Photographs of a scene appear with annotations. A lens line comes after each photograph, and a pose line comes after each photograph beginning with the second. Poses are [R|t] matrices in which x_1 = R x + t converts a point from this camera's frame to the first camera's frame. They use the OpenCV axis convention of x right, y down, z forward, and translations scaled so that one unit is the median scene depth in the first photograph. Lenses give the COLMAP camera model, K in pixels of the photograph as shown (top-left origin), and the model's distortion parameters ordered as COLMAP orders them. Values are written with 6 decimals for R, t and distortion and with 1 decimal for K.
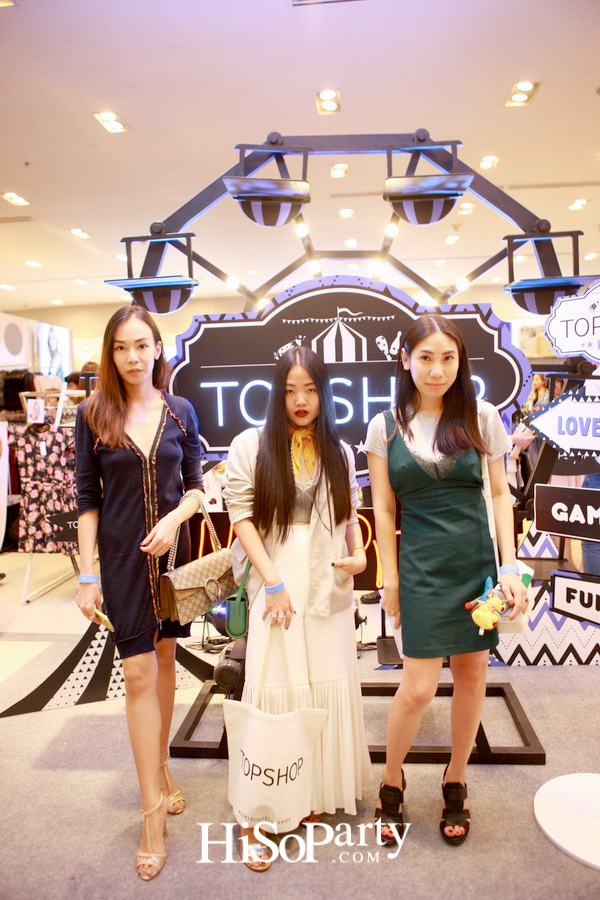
lens RADIAL K [[631.6, 0, 306.4], [0, 631.6, 453.4], [0, 0, 1]] dist [-0.048087, 0.016236]
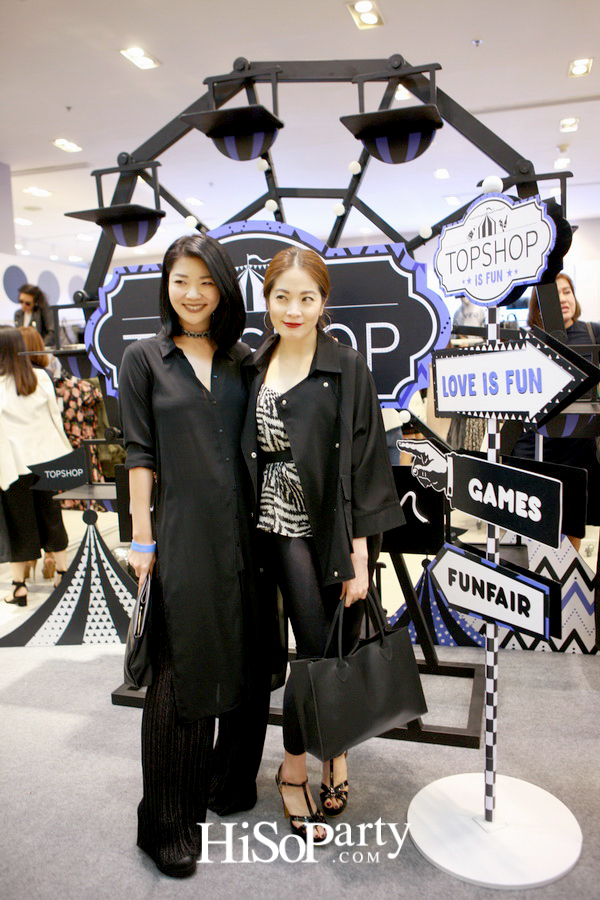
lens RADIAL K [[703.9, 0, 280.4], [0, 703.9, 455.4], [0, 0, 1]] dist [-0.033199, 0.020508]
pose [[0.981194, 0.021188, -0.191858, 0.244758], [-0.010447, 0.998330, 0.056823, 0.013774], [0.192742, -0.053750, 0.979776, -0.060787]]
